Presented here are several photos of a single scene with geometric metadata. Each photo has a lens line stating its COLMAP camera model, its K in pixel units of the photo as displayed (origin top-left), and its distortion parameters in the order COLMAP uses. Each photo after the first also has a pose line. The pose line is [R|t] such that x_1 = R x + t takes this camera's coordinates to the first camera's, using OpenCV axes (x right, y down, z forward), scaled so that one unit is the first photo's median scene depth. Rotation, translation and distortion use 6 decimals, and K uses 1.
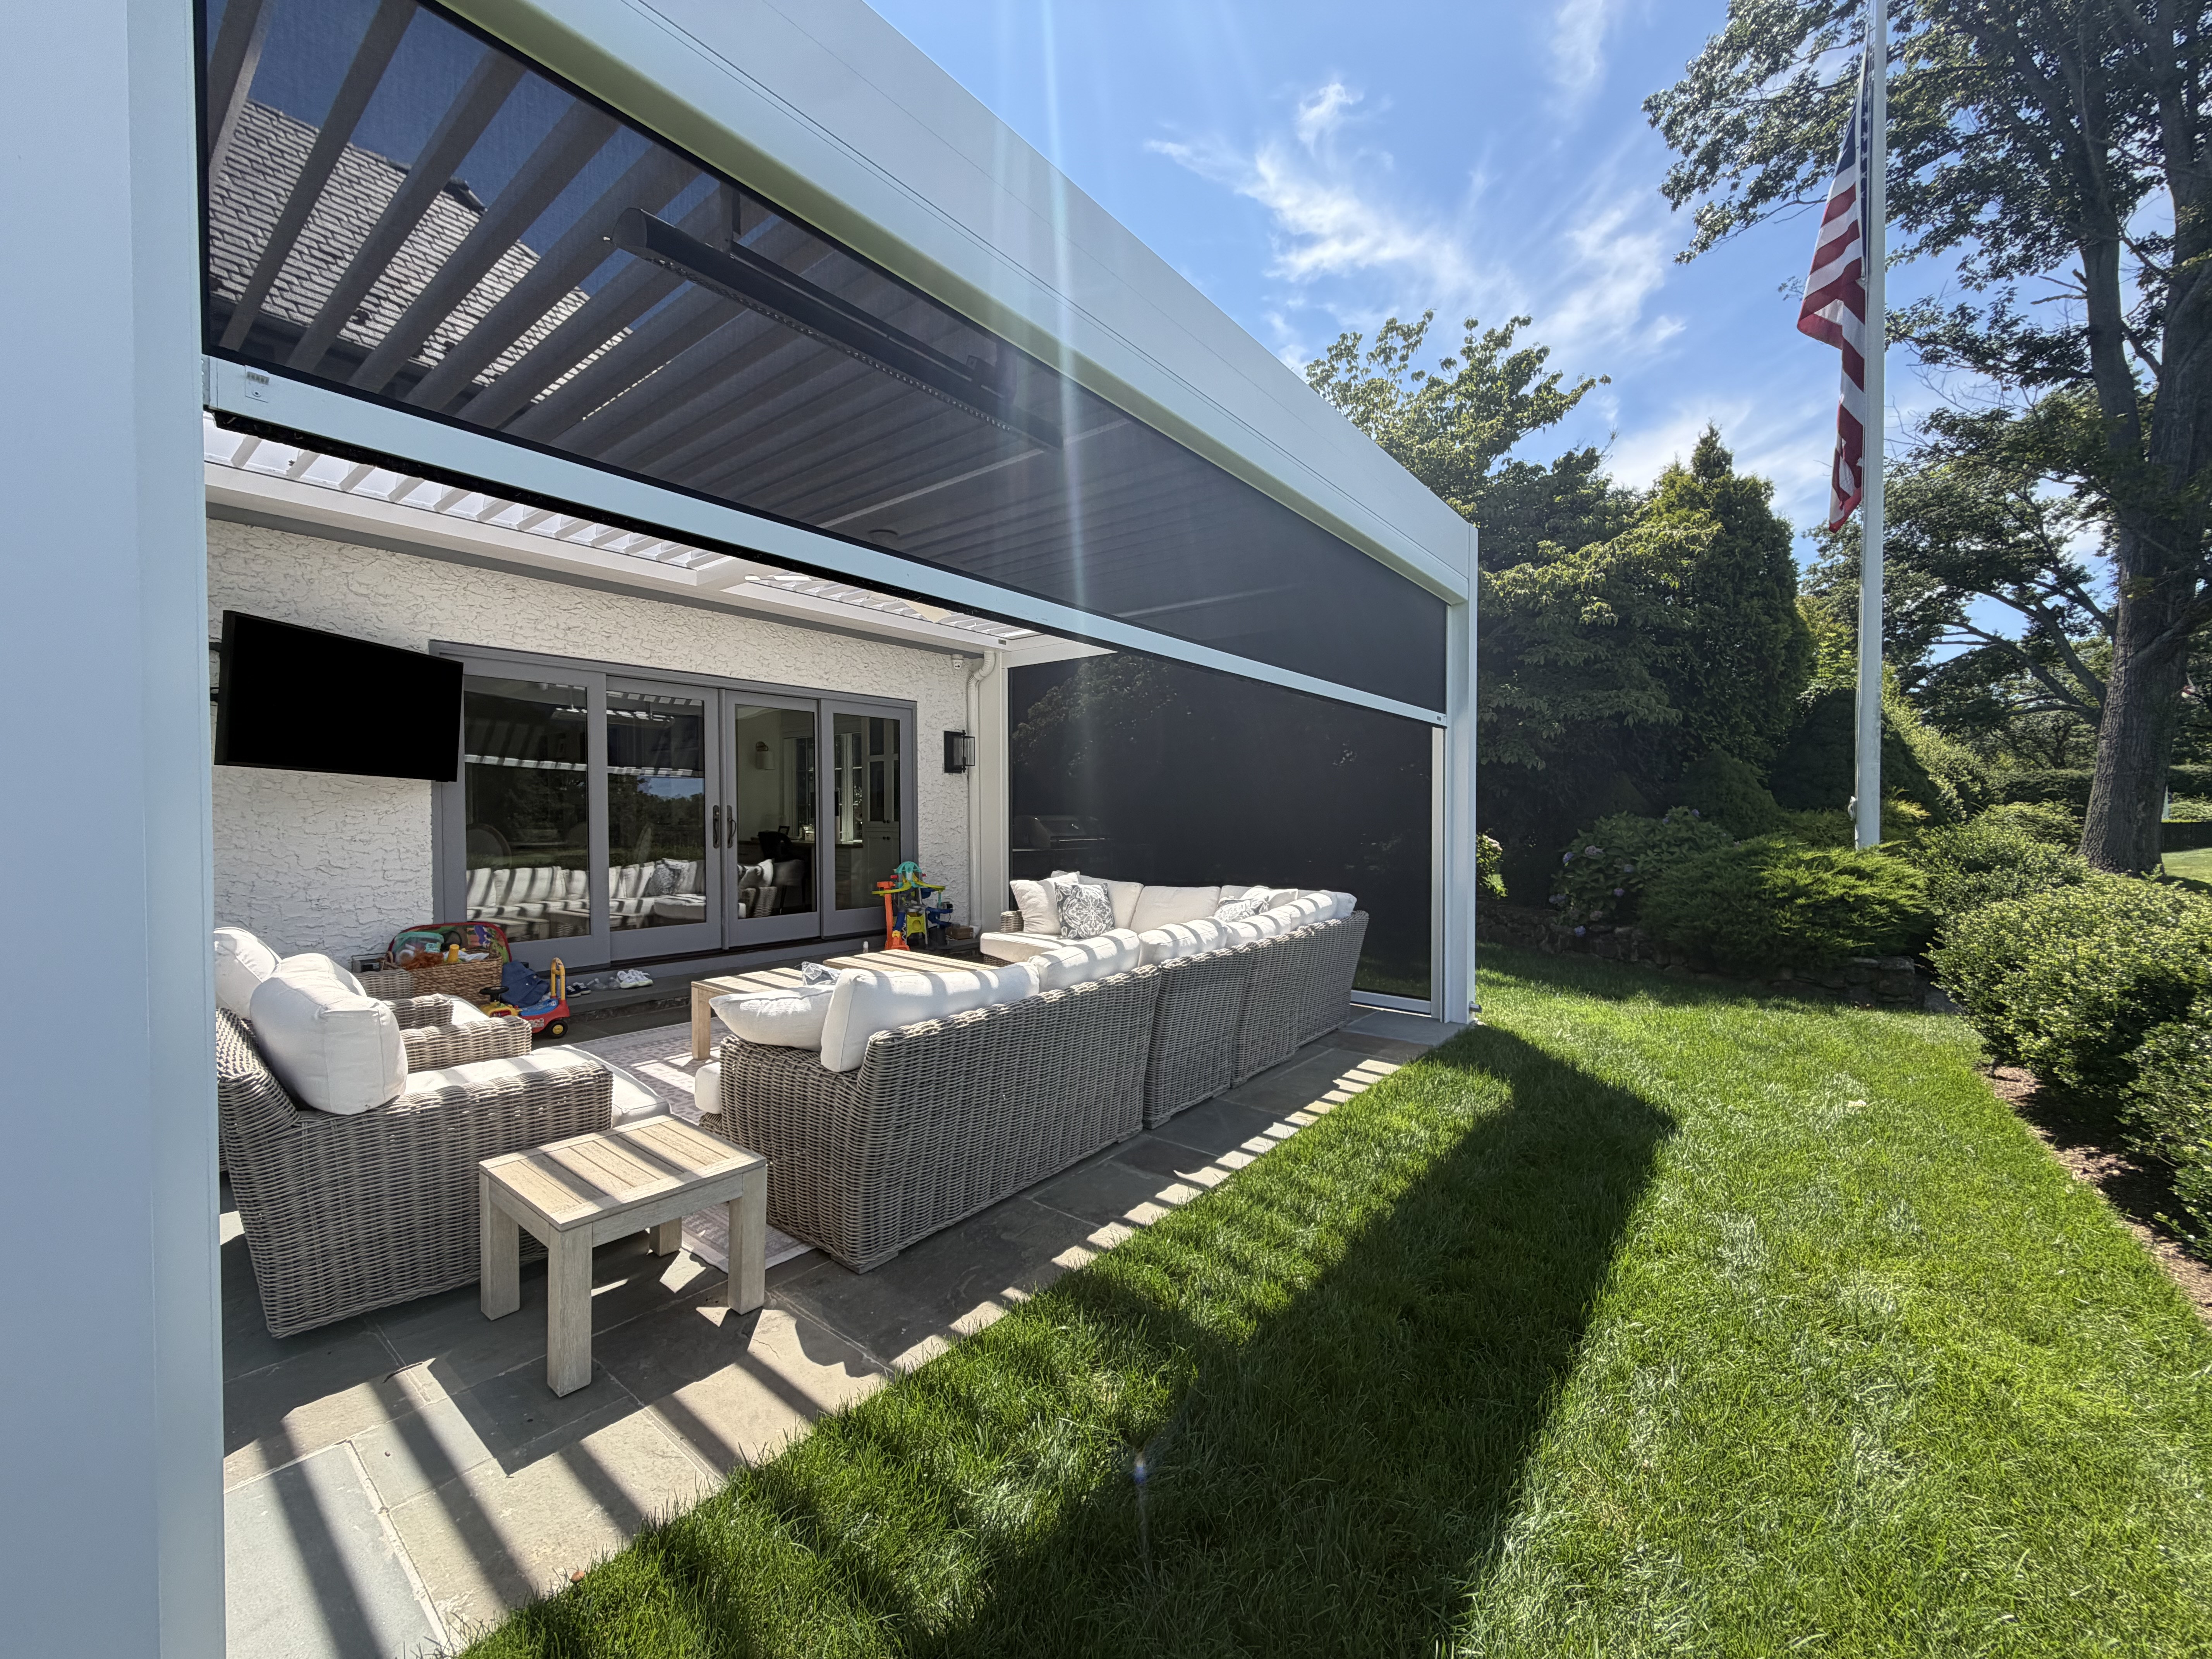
lens RADIAL K [[885.4, 0, 1099.9], [0, 885.4, 829.4], [0, 0, 1]] dist [-0.000059, 0.000597]
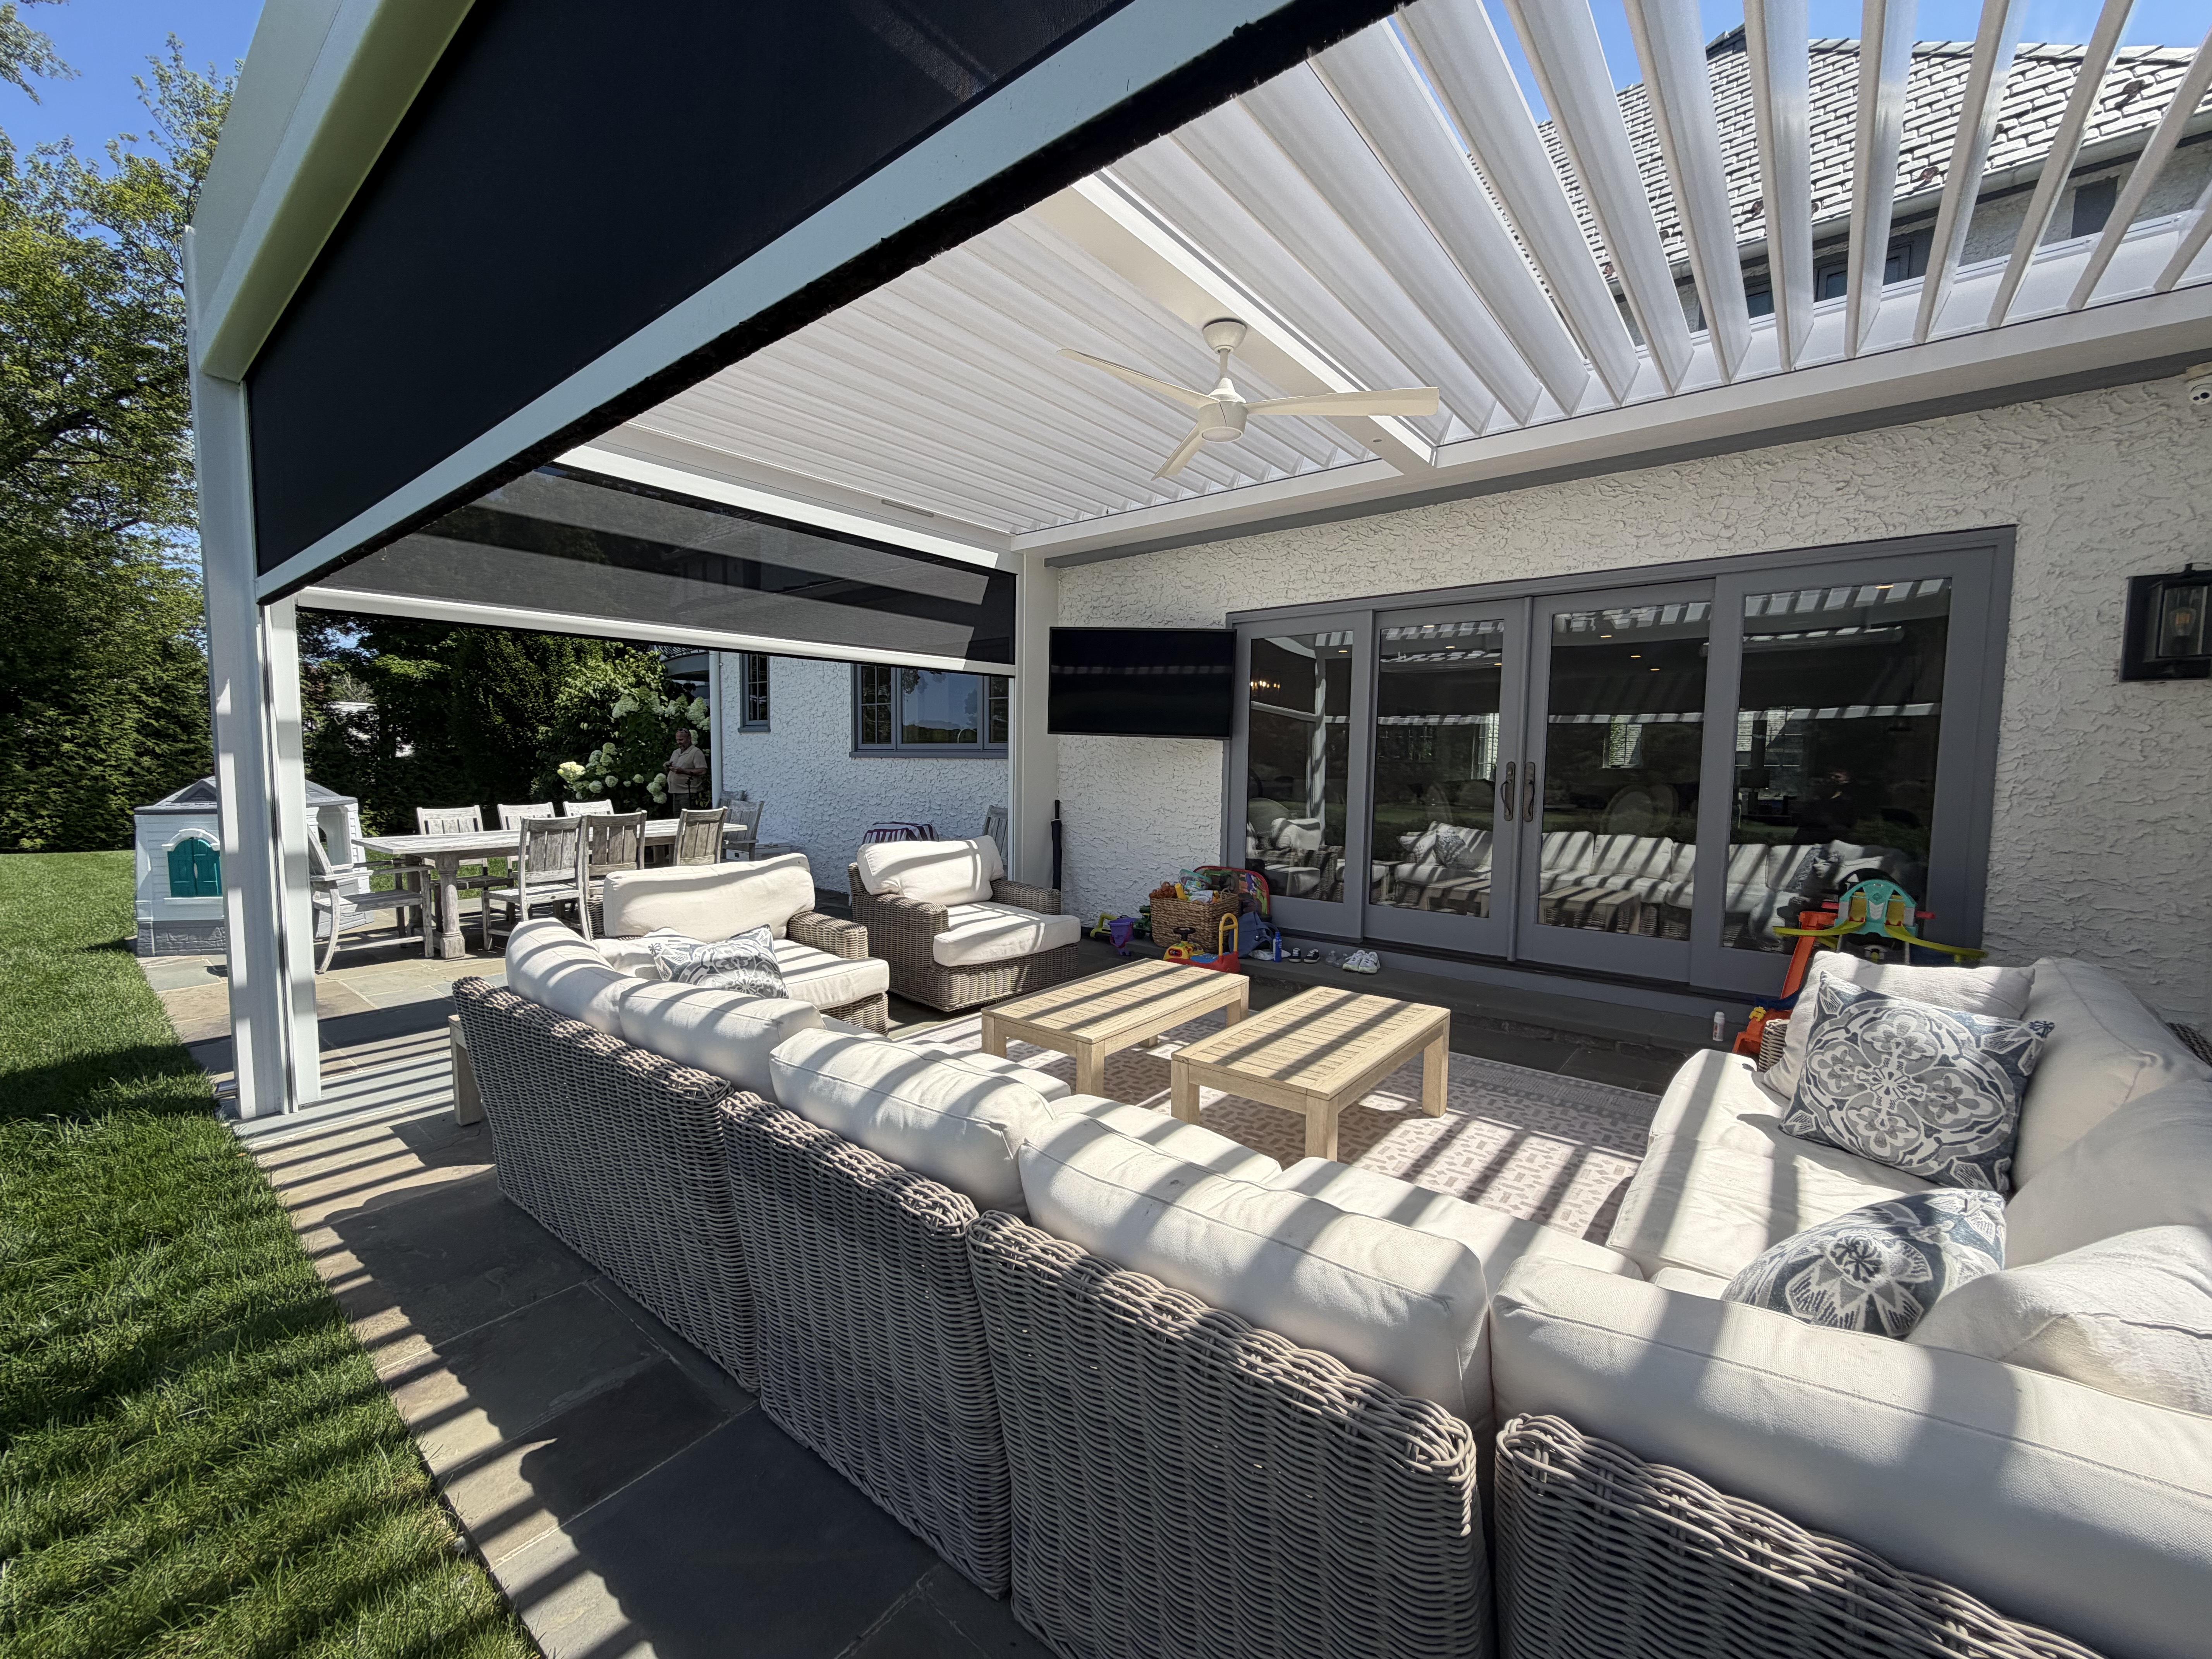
lens RADIAL K [[885.4, 0, 1099.9], [0, 885.4, 829.4], [0, 0, 1]] dist [-0.000059, 0.000597]
pose [[-0.005768, 0.068214, -0.997654, 0.198481], [-0.031469, 0.997164, 0.068363, -0.007367], [0.999488, 0.031789, -0.003605, 0.447996]]
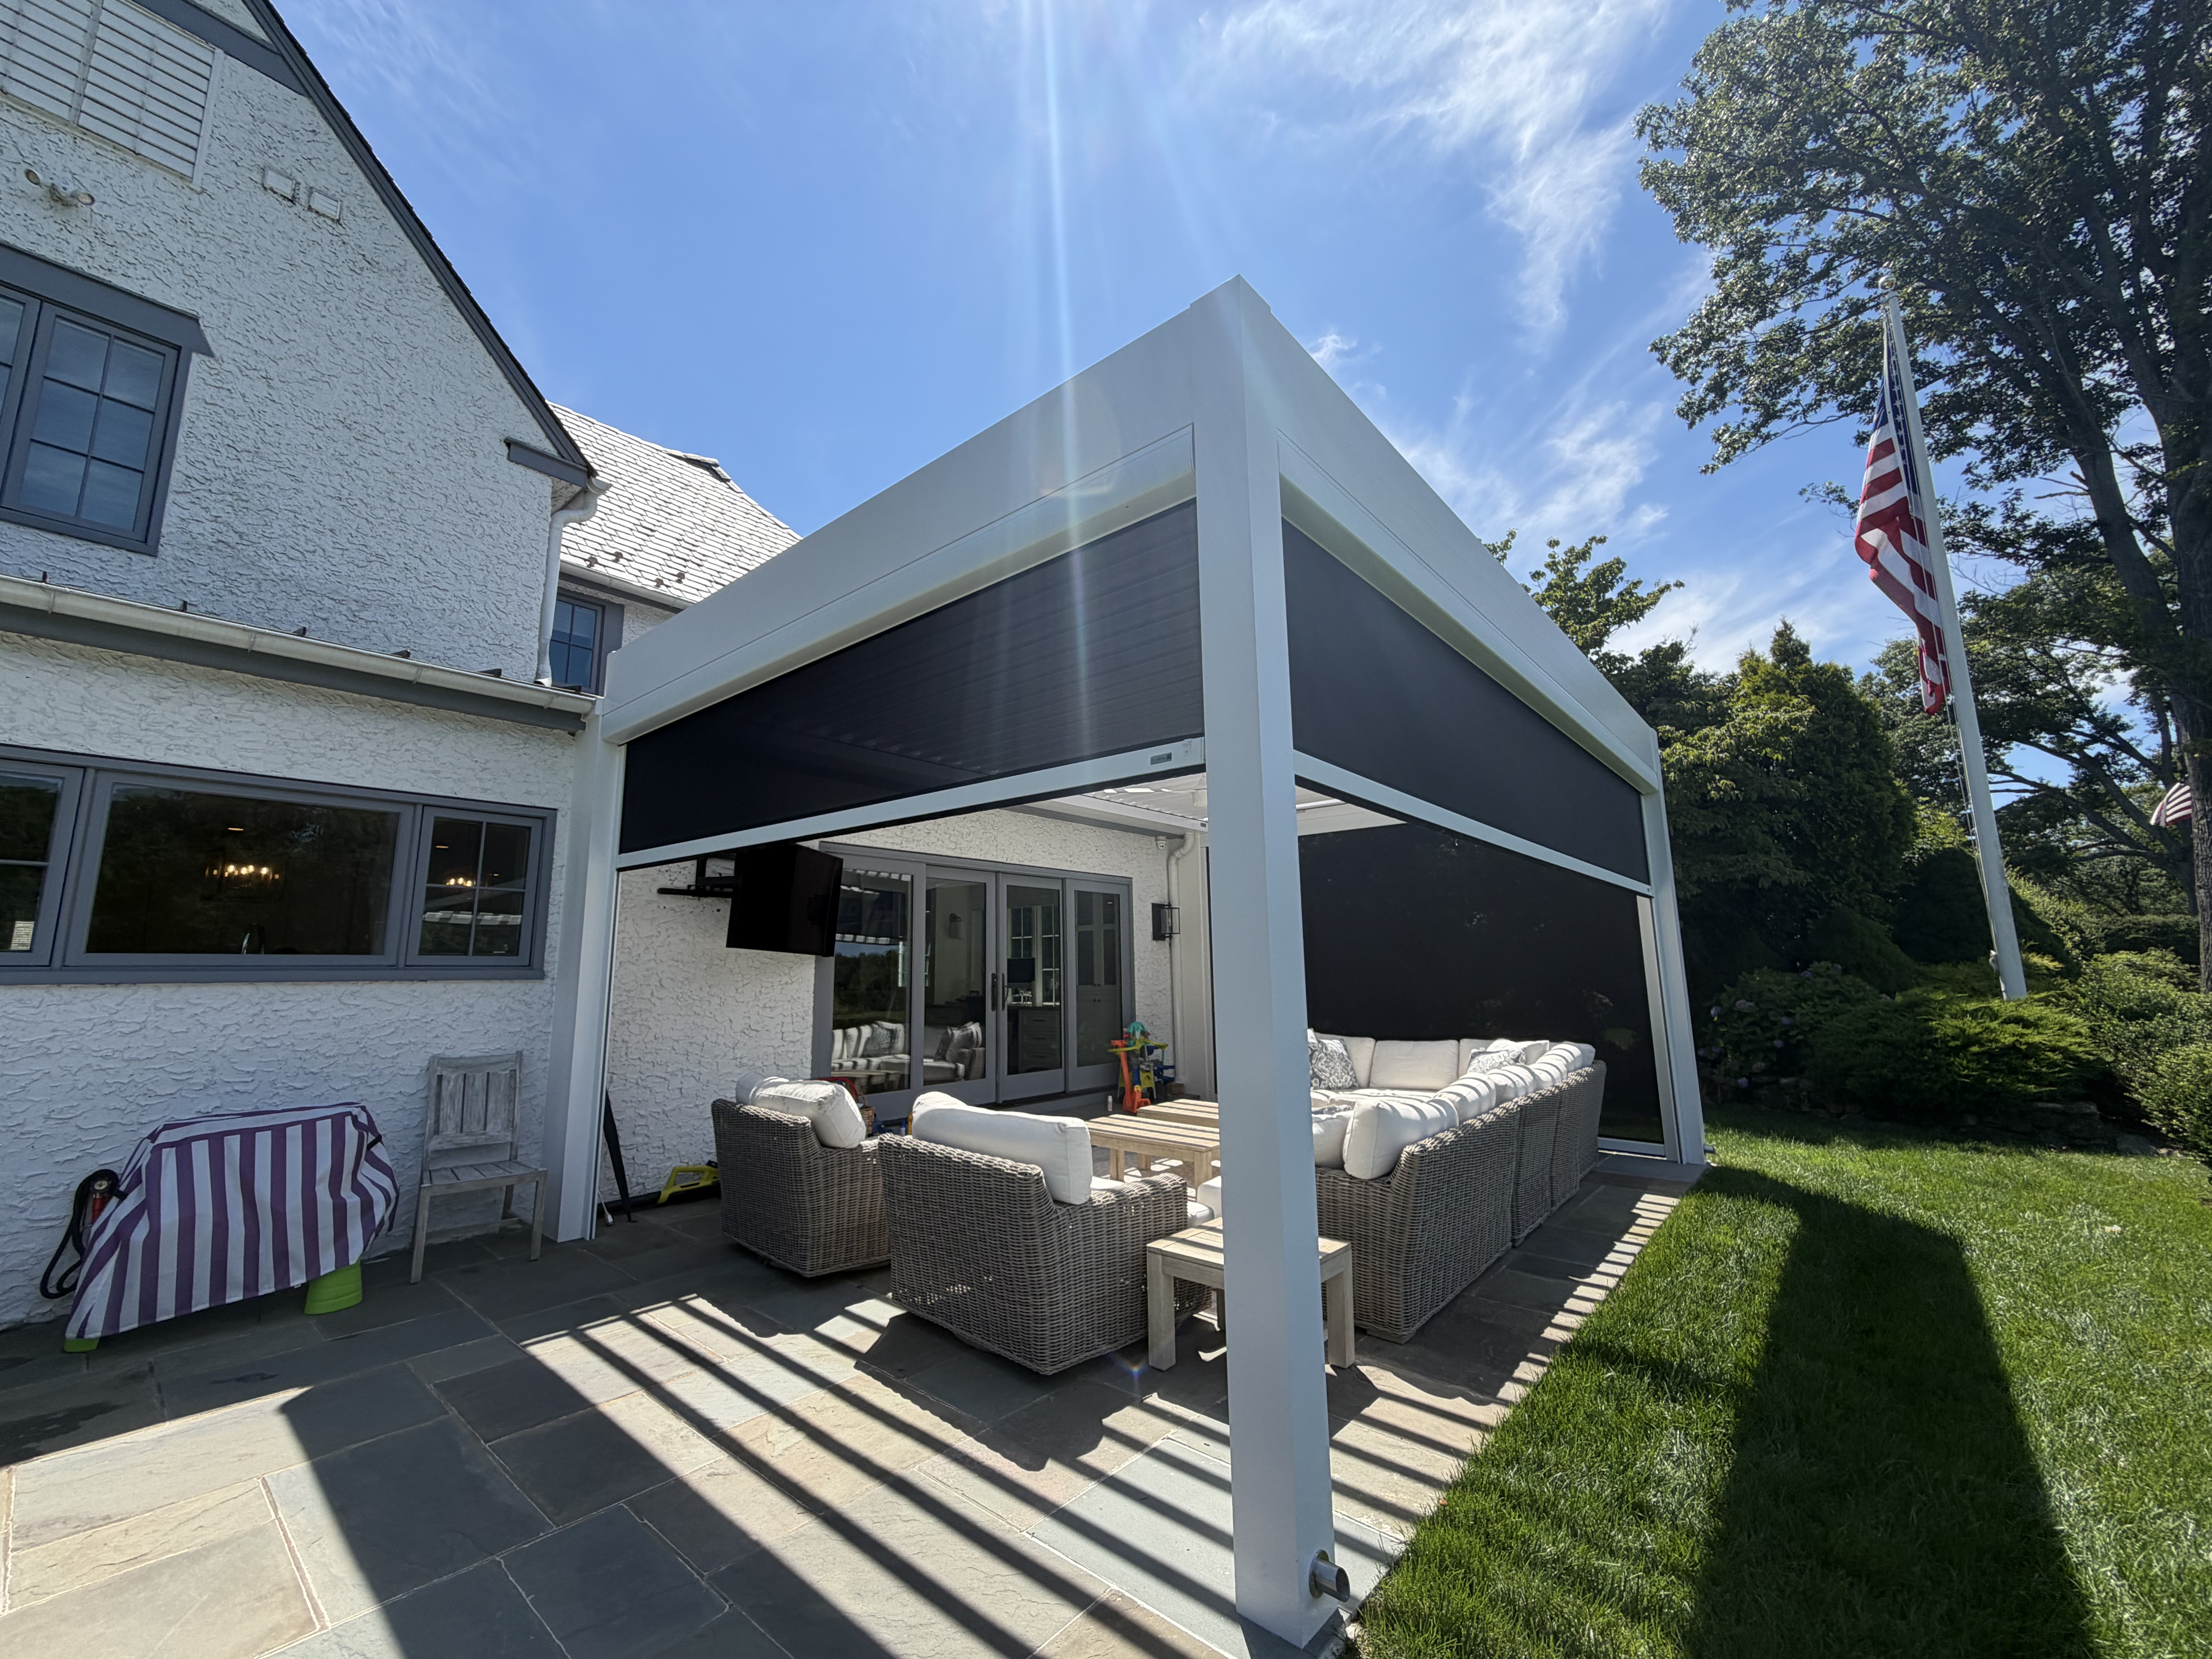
lens RADIAL K [[885.4, 0, 1099.9], [0, 885.4, 829.4], [0, 0, 1]] dist [-0.000059, 0.000597]
pose [[0.999313, -0.018752, -0.031958, -0.172555], [0.012731, 0.983745, -0.179118, -0.002028], [0.034797, 0.178588, 0.983308, -0.108852]]
